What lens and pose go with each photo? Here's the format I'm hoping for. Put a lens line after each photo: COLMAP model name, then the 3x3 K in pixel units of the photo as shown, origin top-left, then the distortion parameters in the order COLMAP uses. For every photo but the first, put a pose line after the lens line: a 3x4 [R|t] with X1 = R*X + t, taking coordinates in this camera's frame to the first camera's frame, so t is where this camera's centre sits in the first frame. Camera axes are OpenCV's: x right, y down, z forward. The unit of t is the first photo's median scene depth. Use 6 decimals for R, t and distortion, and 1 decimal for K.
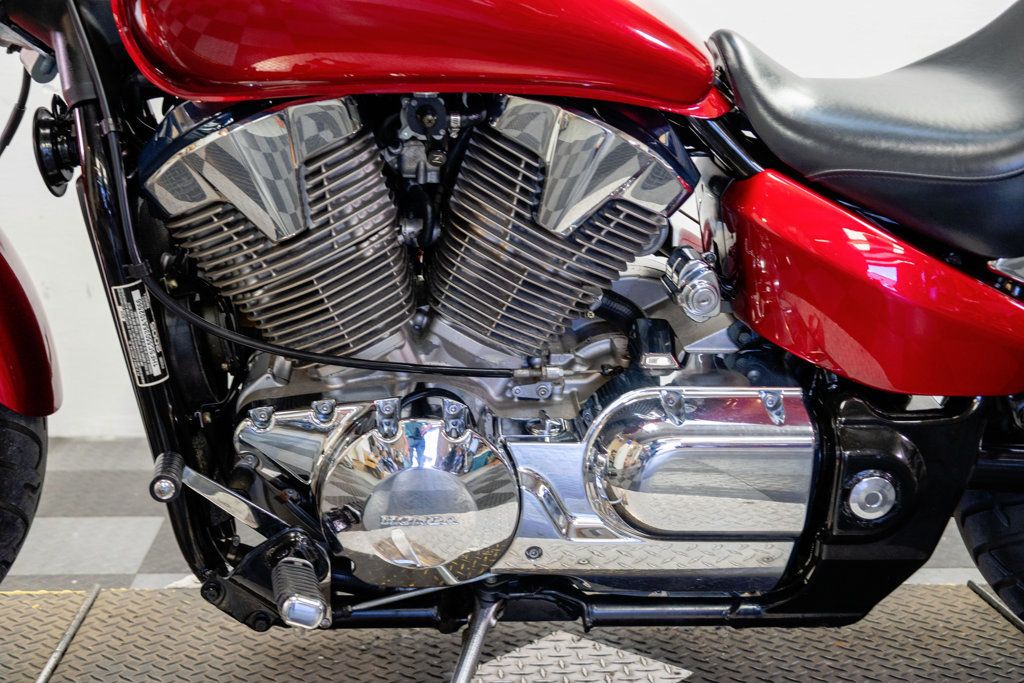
lens RADIAL K [[1472.8, 0, 510.4], [0, 1472.8, 340.4], [0, 0, 1]] dist [0.052914, 0.000000]
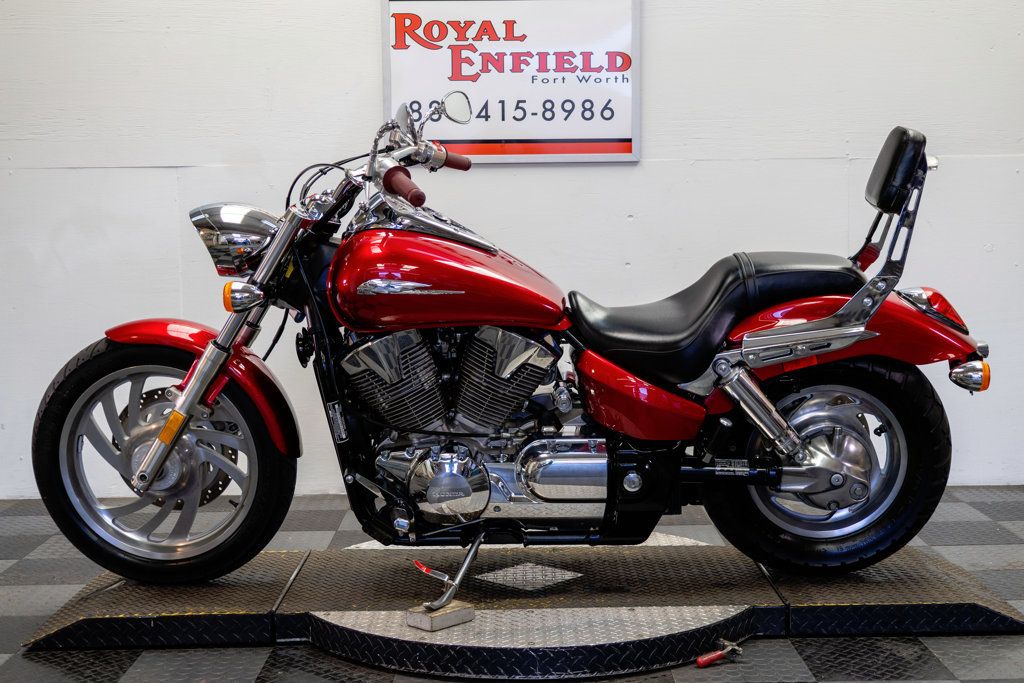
lens RADIAL K [[1472.8, 0, 515.8], [0, 1472.8, 350.5], [0, 0, 1]] dist [0.052914, 0.000000]
pose [[0.996254, -0.024176, -0.083030, 0.256933], [0.018393, 0.997397, -0.069714, 0.053857], [0.084500, 0.067926, 0.994106, -1.443044]]
